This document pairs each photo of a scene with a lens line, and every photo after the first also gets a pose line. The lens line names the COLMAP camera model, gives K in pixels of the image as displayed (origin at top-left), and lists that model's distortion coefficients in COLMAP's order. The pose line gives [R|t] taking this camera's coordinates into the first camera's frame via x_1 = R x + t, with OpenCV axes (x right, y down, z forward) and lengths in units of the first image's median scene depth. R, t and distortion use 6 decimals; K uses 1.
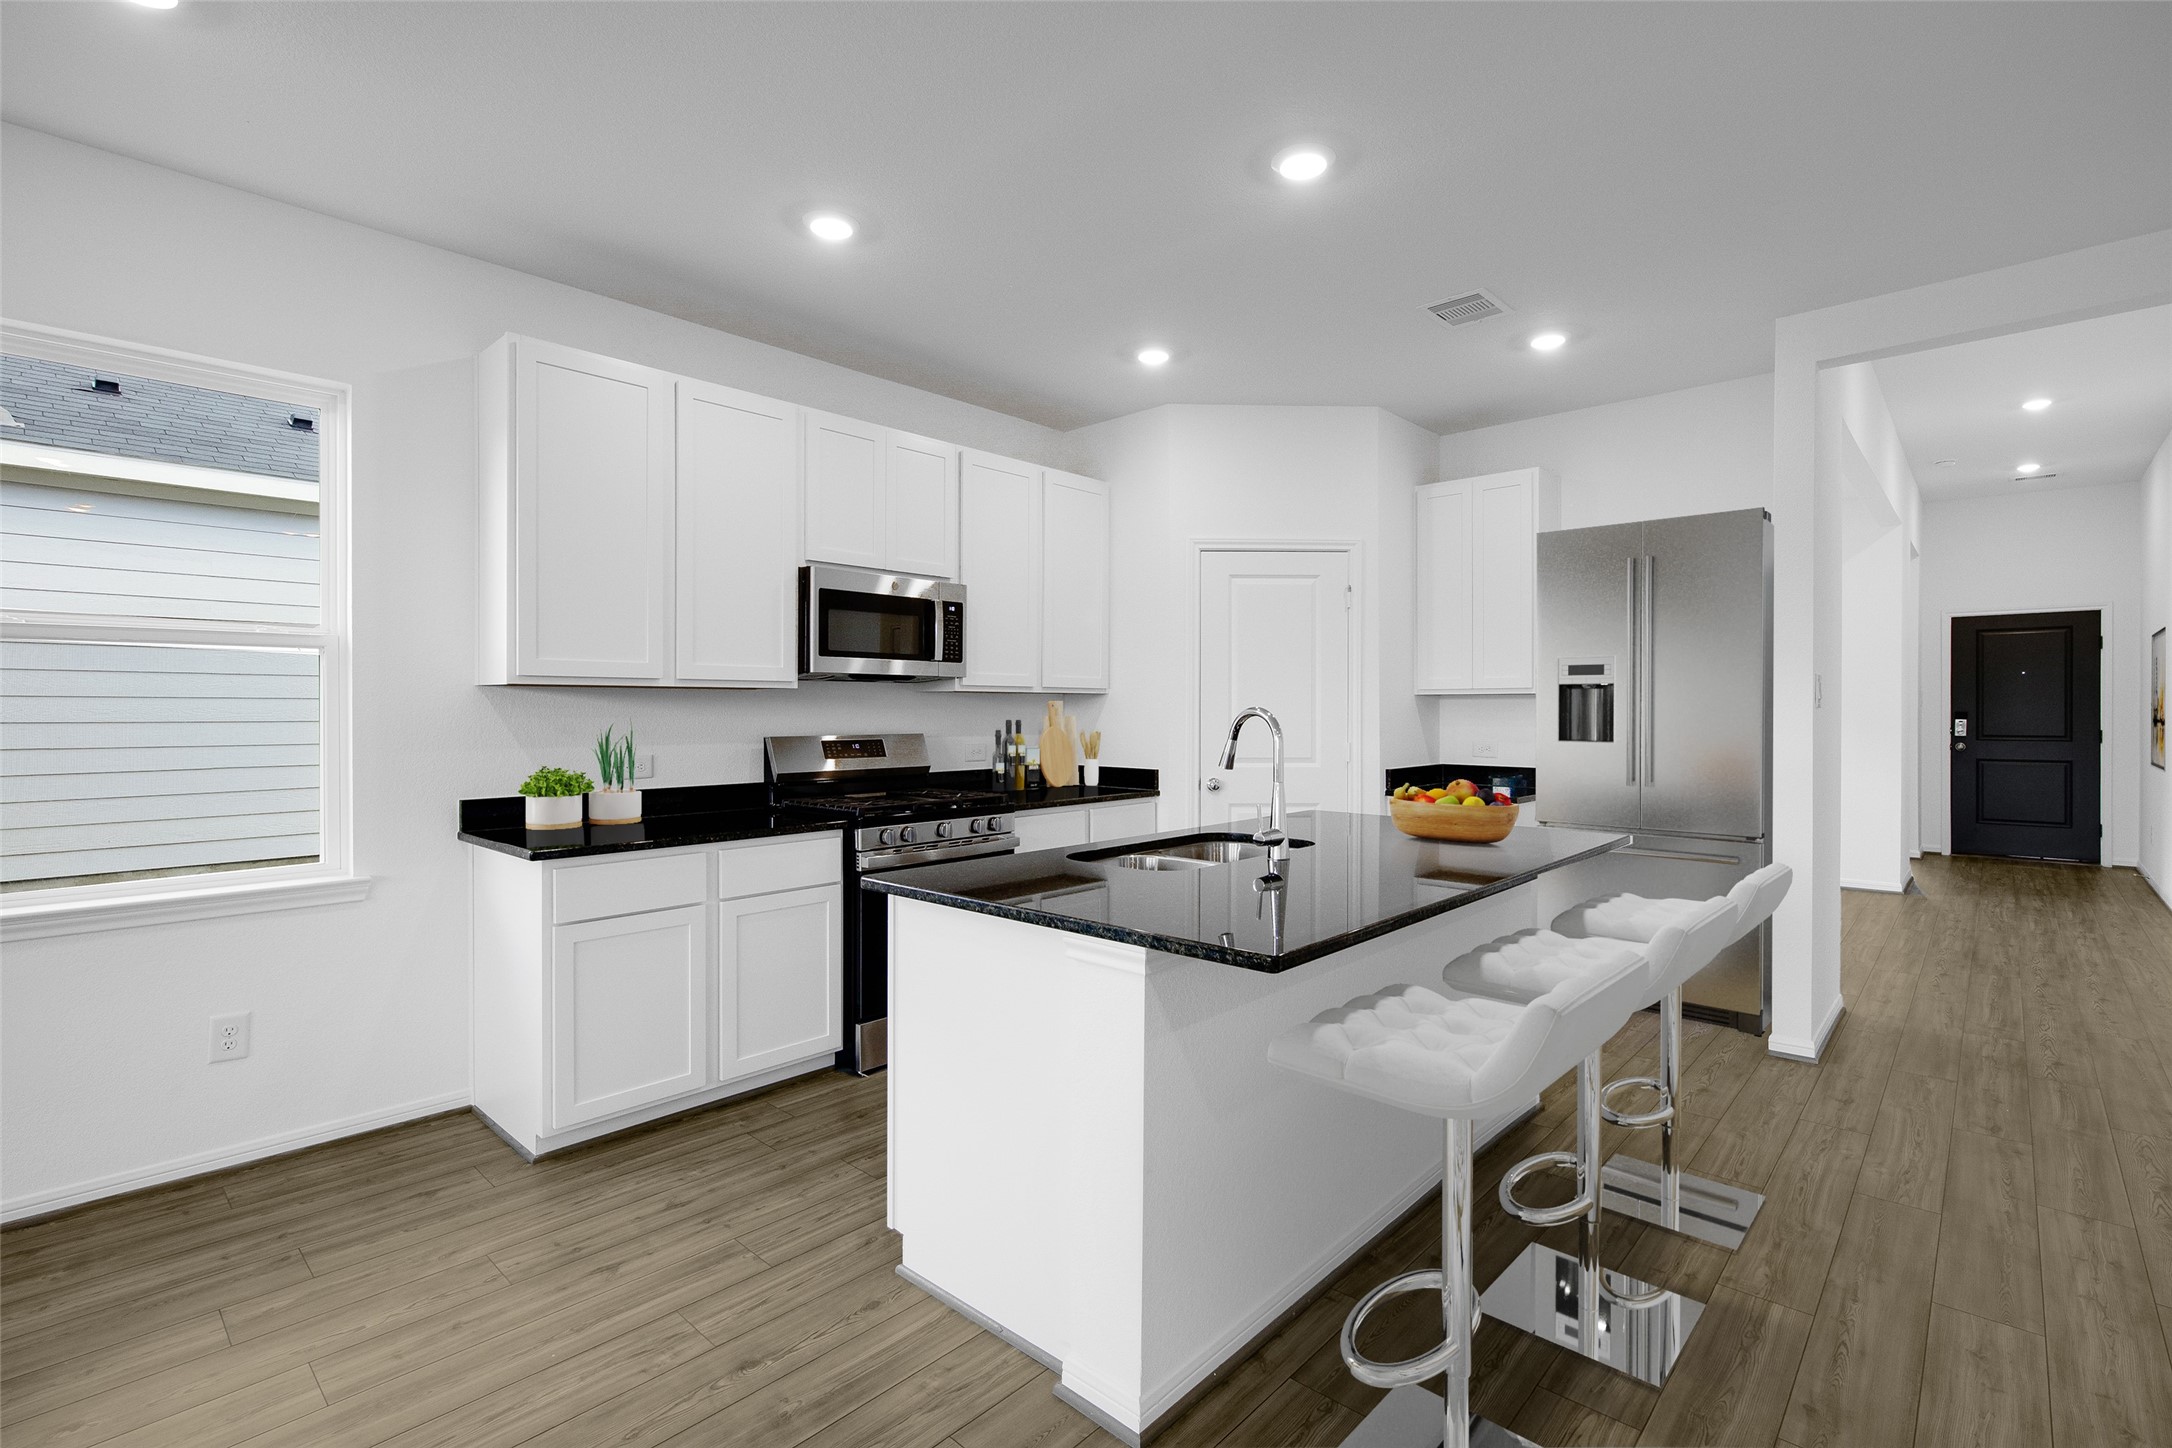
lens RADIAL K [[996.9, 0, 1039.1], [0, 996.9, 706.9], [0, 0, 1]] dist [0.000356, -0.000960]
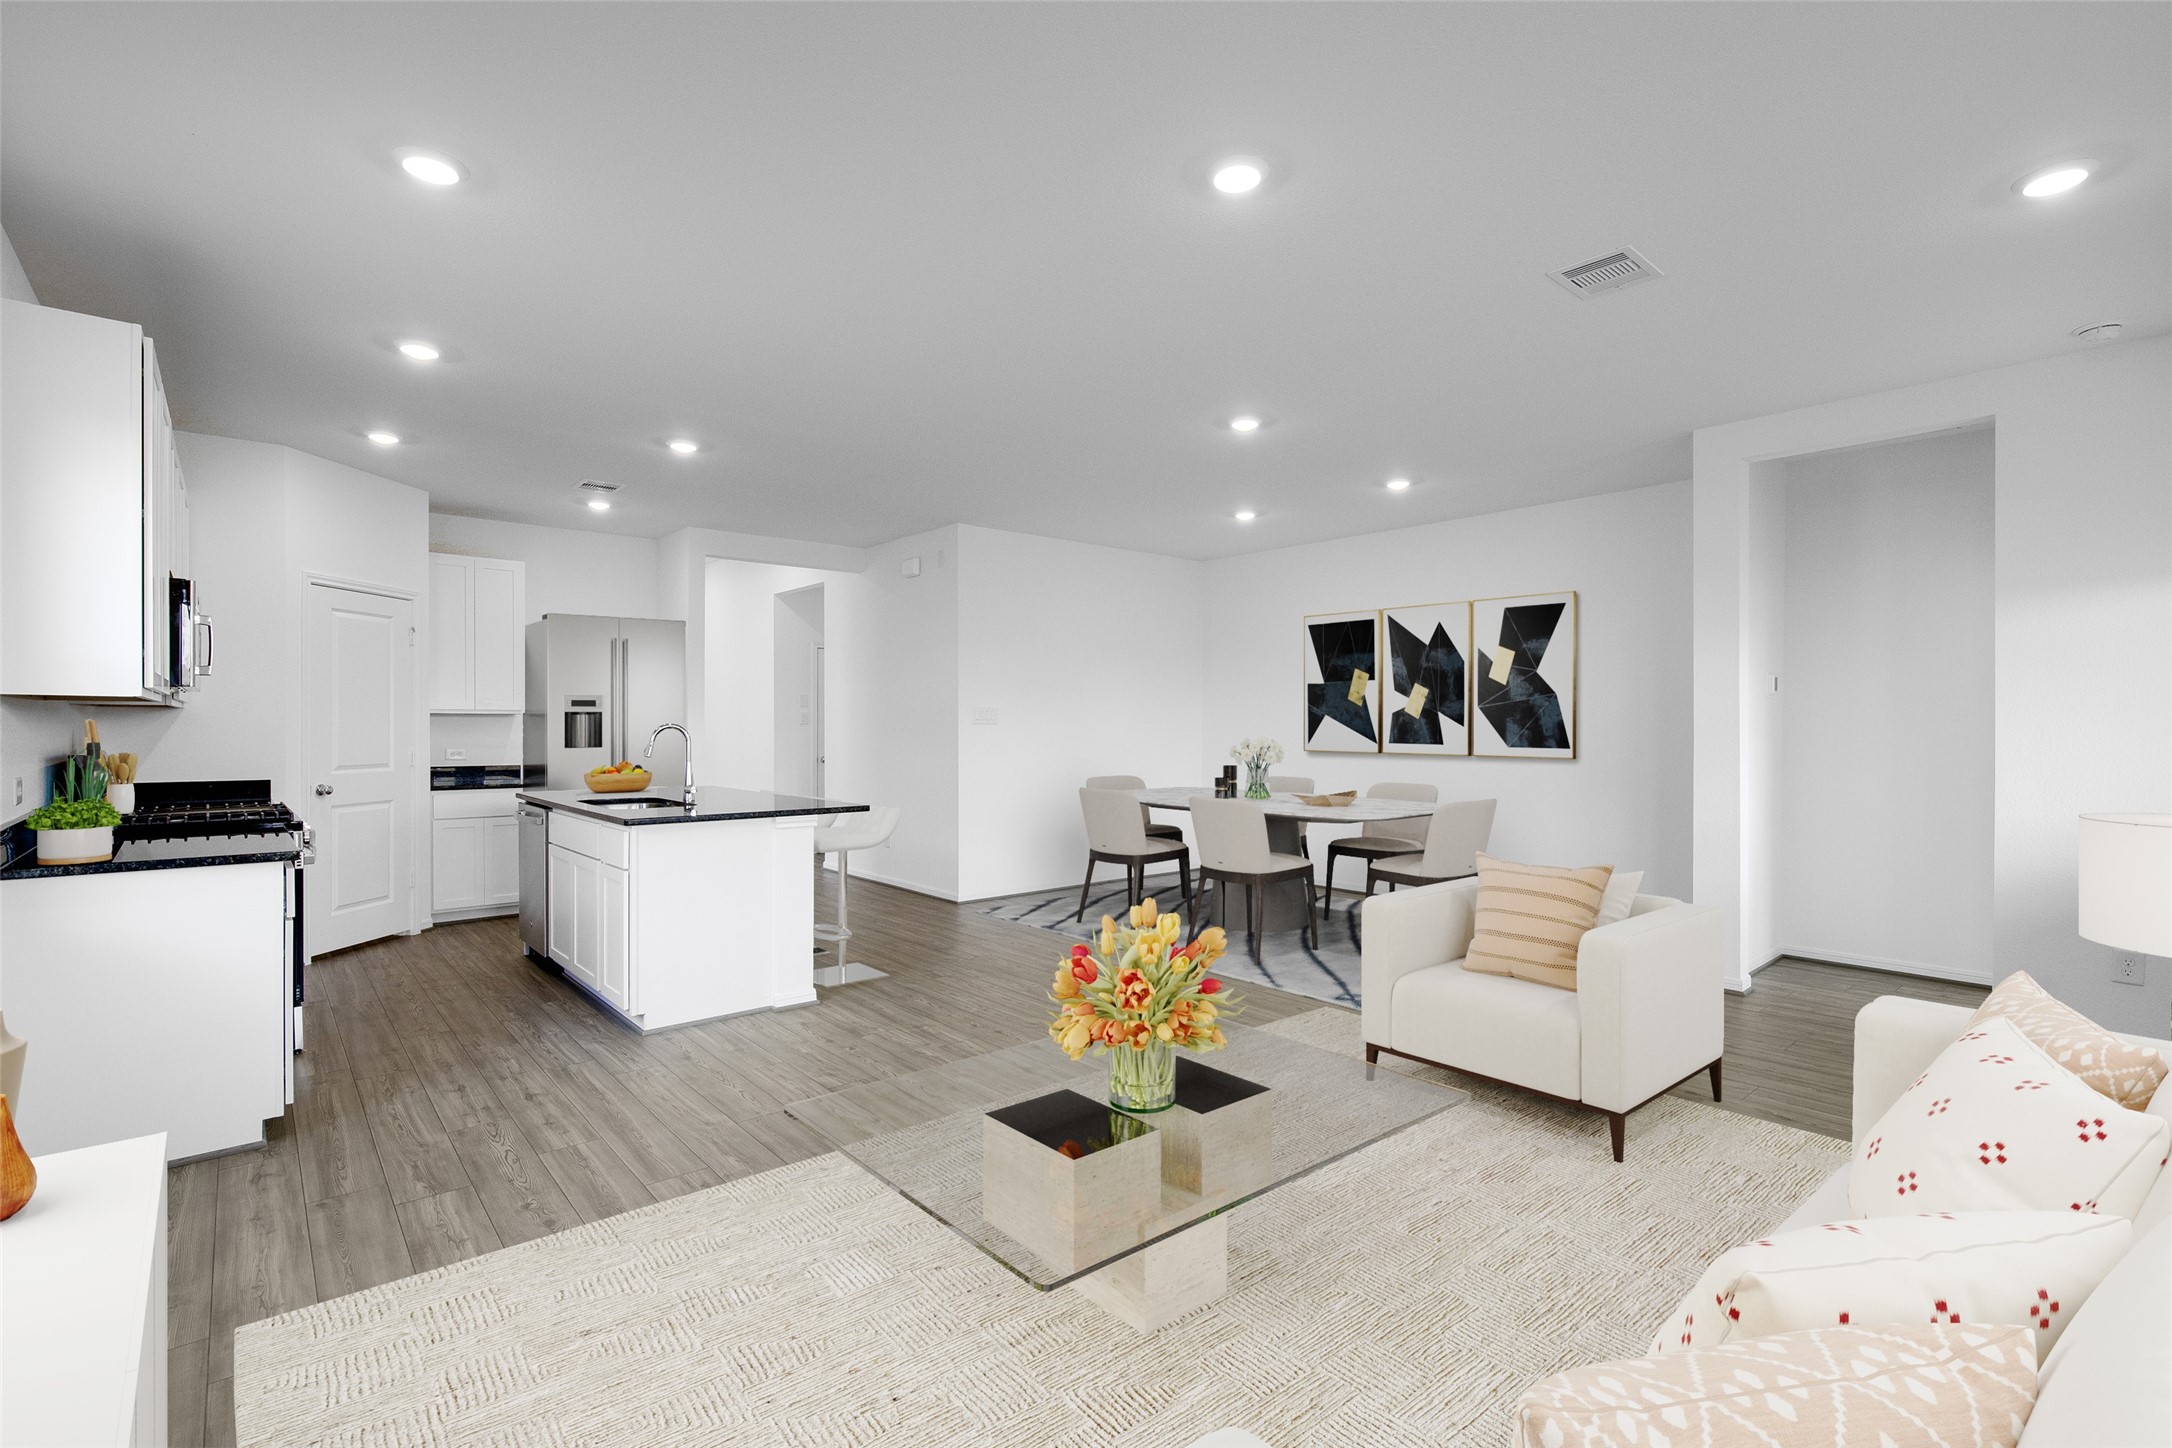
lens RADIAL K [[996.9, 0, 1104.7], [0, 996.9, 731.3], [0, 0, 1]] dist [0.000356, -0.000960]
pose [[0.101991, -0.004180, 0.994777, -0.983147], [-0.008145, 0.999954, 0.005037, -0.003608], [-0.994752, -0.008616, 0.101952, -0.009967]]
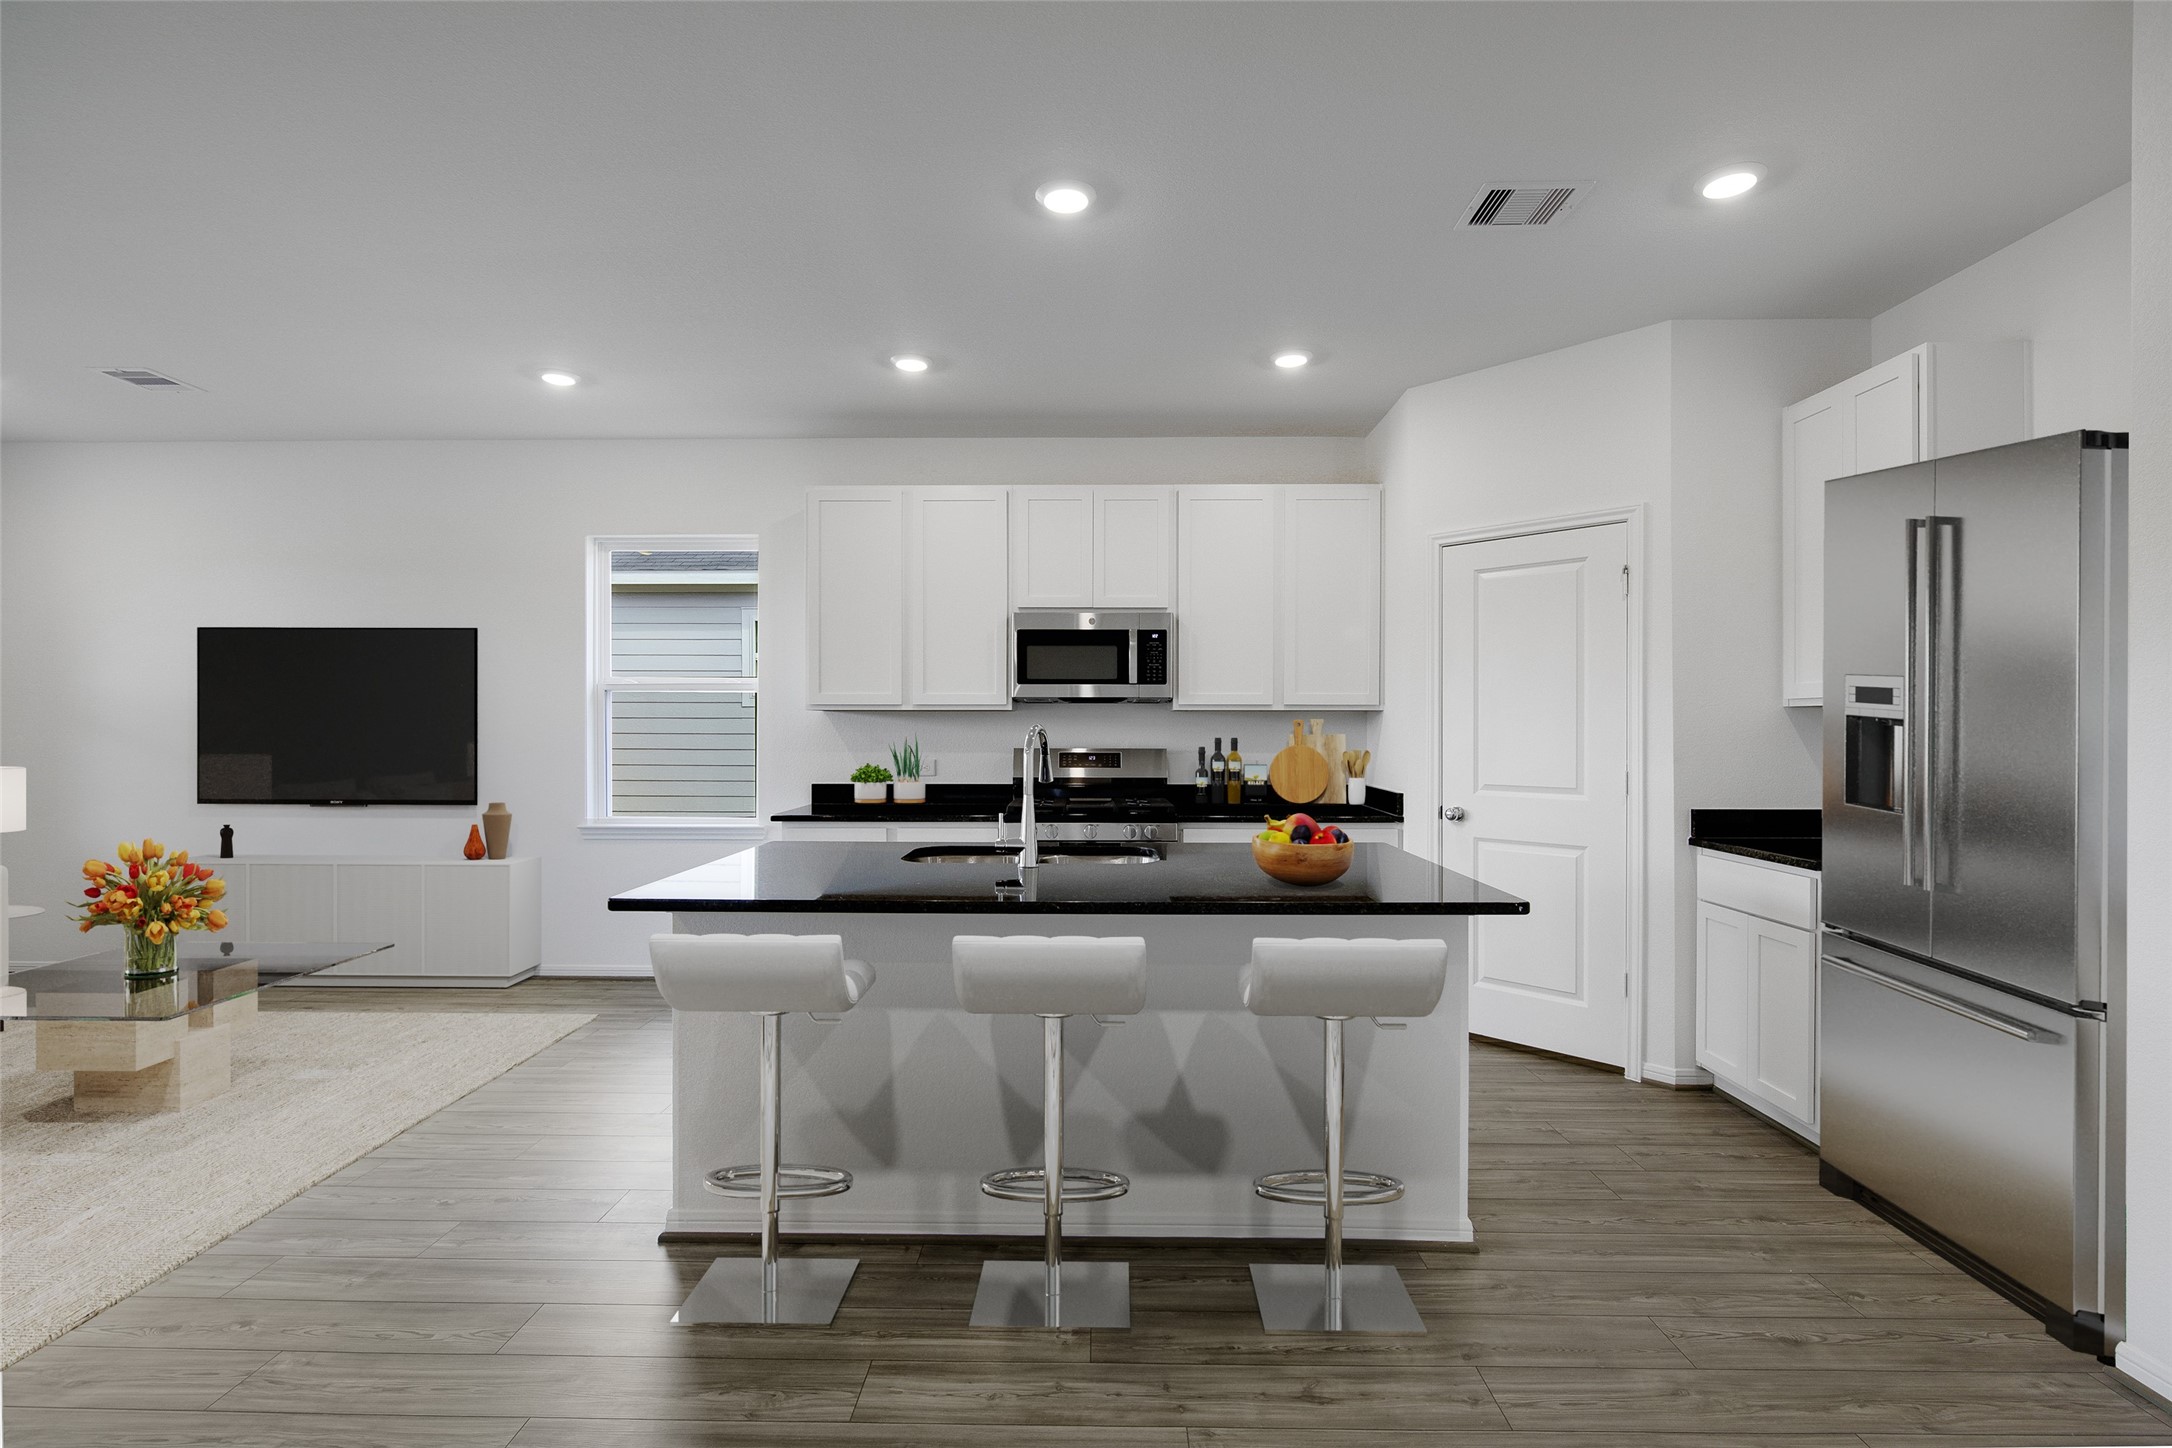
lens RADIAL K [[996.9, 0, 1091.4], [0, 996.9, 728.1], [0, 0, 1]] dist [0.000356, -0.000960]
pose [[0.662862, 0.005820, -0.748719, 0.696803], [0.000599, 0.999965, 0.008303, -0.005155], [0.748741, -0.005952, 0.662836, 0.213358]]
